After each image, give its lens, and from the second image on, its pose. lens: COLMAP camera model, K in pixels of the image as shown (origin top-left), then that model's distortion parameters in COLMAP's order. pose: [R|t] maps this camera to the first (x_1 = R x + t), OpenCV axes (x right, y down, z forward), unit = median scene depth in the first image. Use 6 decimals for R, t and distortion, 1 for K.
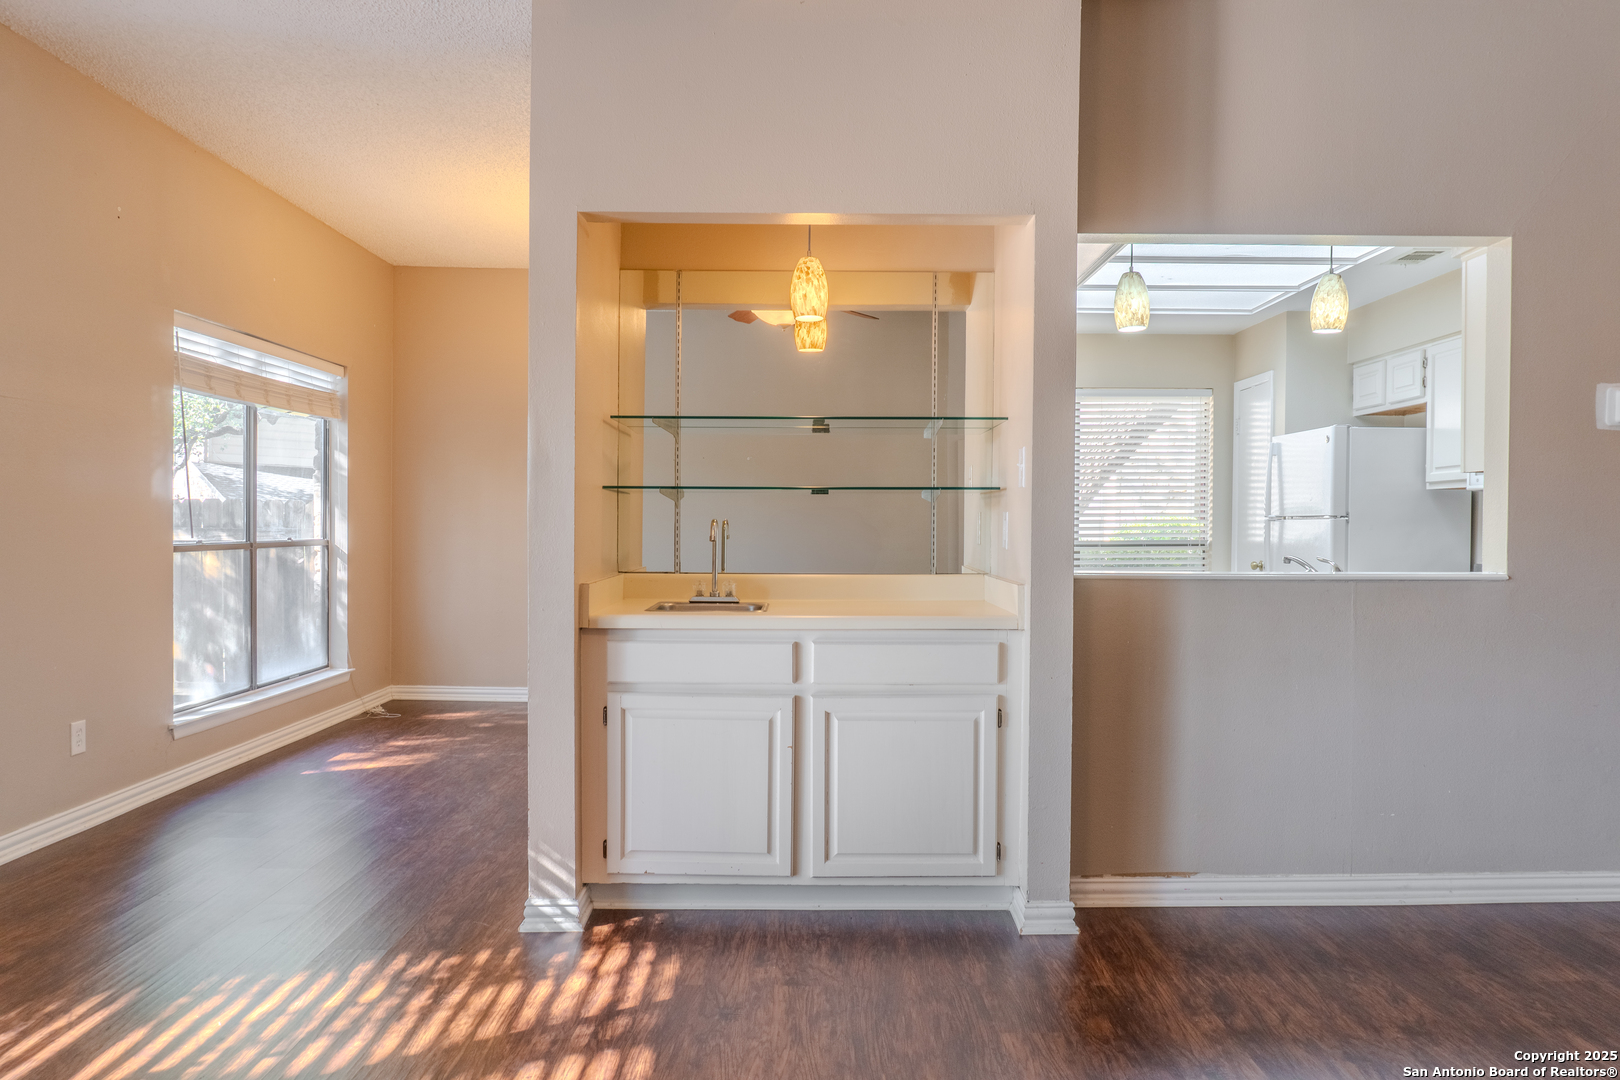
lens RADIAL K [[1083.4, 0, 812.3], [0, 1083.4, 537.3], [0, 0, 1]] dist [-0.019688, 0.004505]
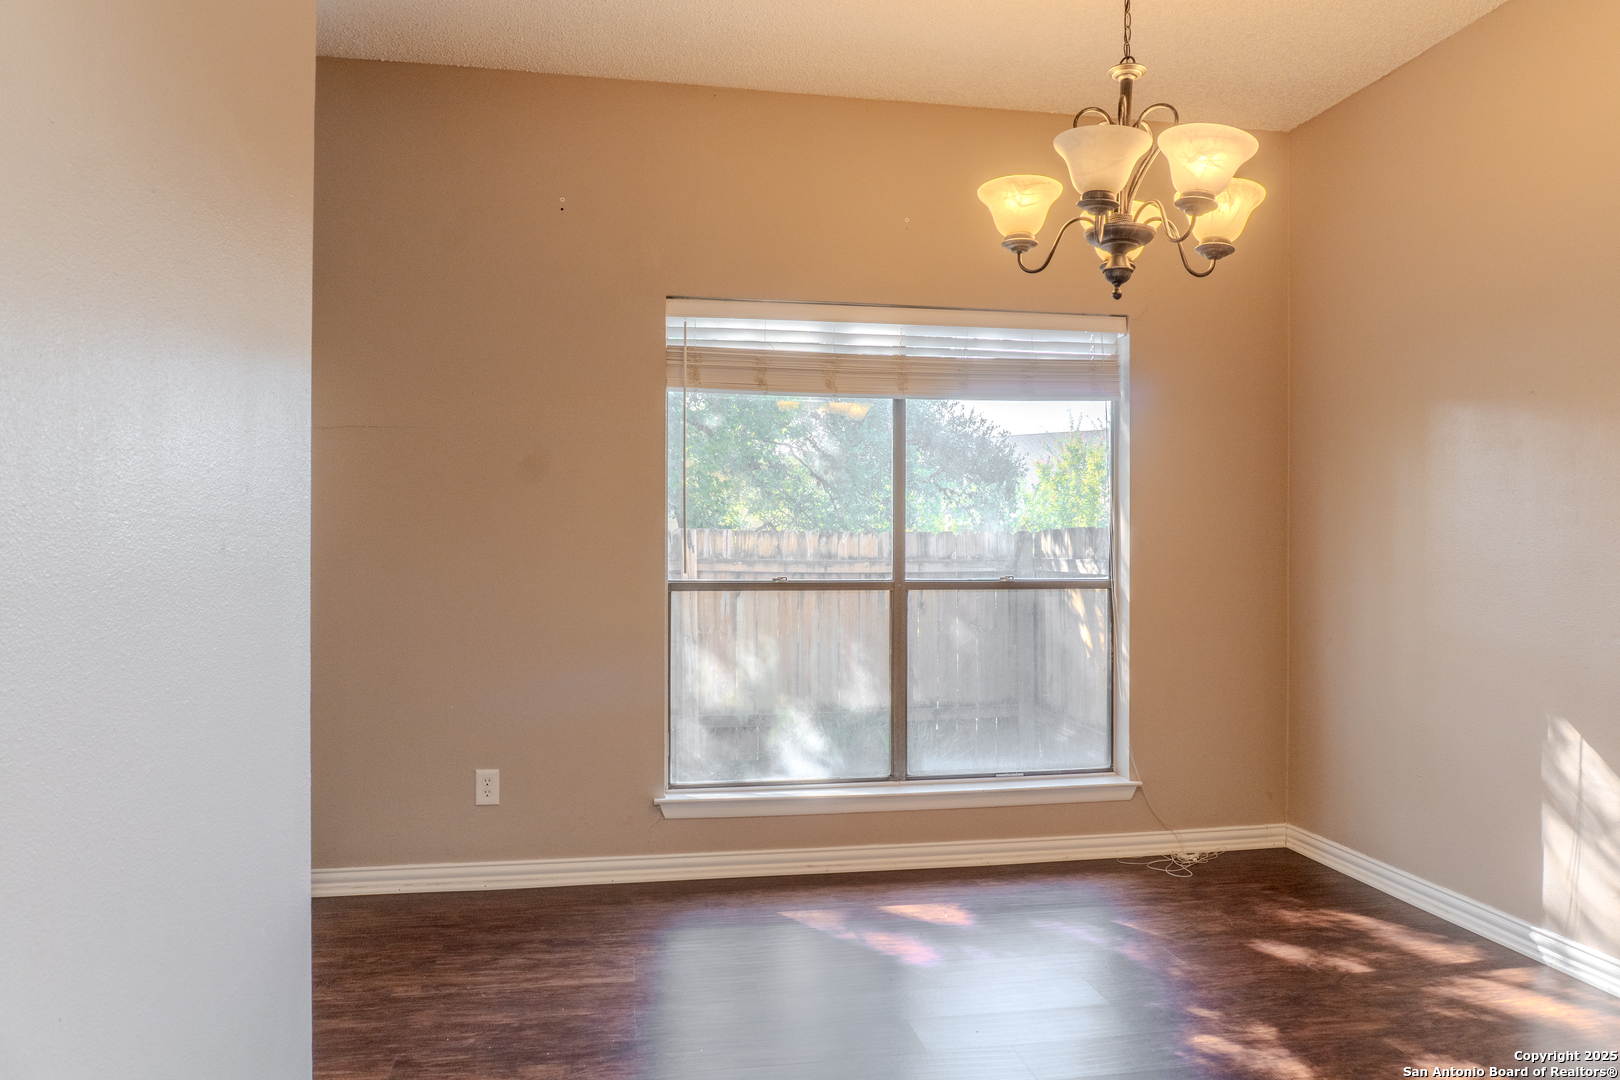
lens RADIAL K [[1083.4, 0, 810.2], [0, 1083.4, 544.1], [0, 0, 1]] dist [-0.019688, 0.004505]
pose [[0.180661, -0.012787, -0.983462, 0.202153], [-0.014181, 0.999778, -0.015604, -0.008061], [0.983443, 0.016766, 0.180440, 0.801453]]
